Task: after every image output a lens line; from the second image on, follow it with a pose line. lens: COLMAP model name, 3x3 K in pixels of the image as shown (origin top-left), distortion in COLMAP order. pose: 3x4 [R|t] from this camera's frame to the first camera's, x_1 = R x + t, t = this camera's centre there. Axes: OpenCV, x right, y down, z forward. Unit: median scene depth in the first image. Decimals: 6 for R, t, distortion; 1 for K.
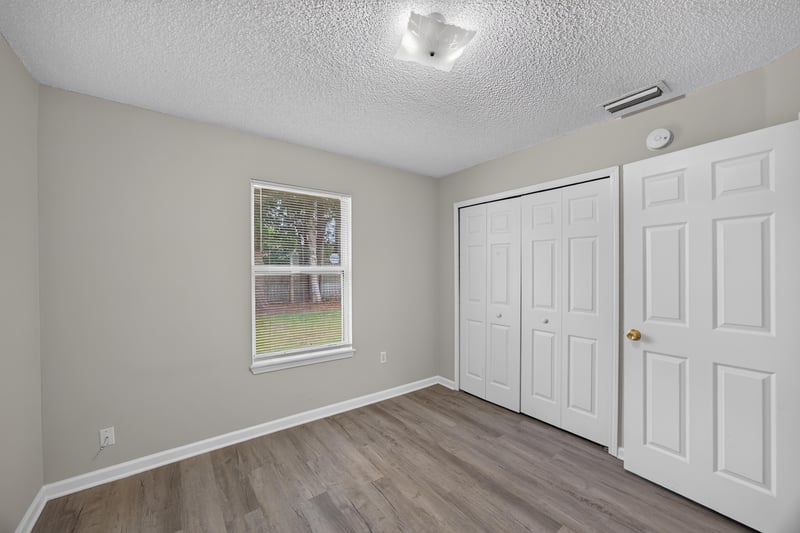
lens RADIAL K [[305.8, 0, 404.4], [0, 305.8, 266.9], [0, 0, 1]] dist [-0.009437, -0.000027]
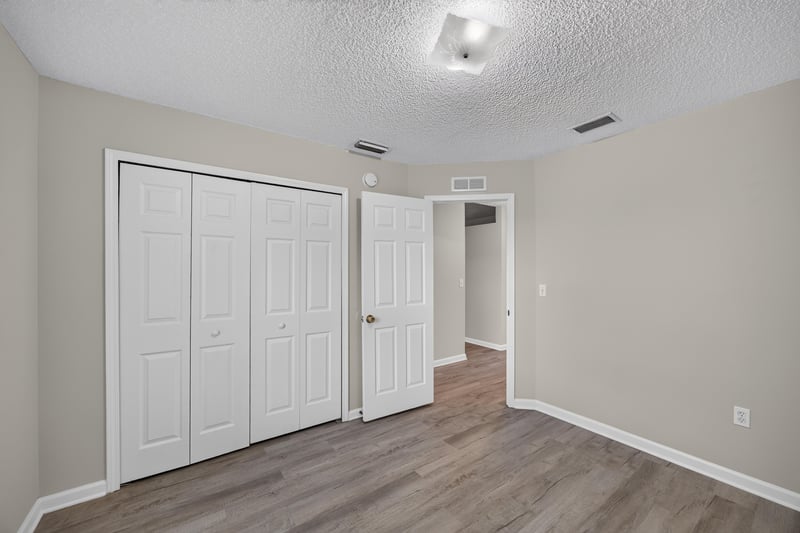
lens RADIAL K [[305.8, 0, 404.4], [0, 305.8, 266.9], [0, 0, 1]] dist [-0.009437, -0.000027]
pose [[0.038594, 0.014646, 0.999148, -0.678006], [-0.008037, 0.999865, -0.014346, 0.010674], [-0.999223, -0.007476, 0.038706, 0.877127]]
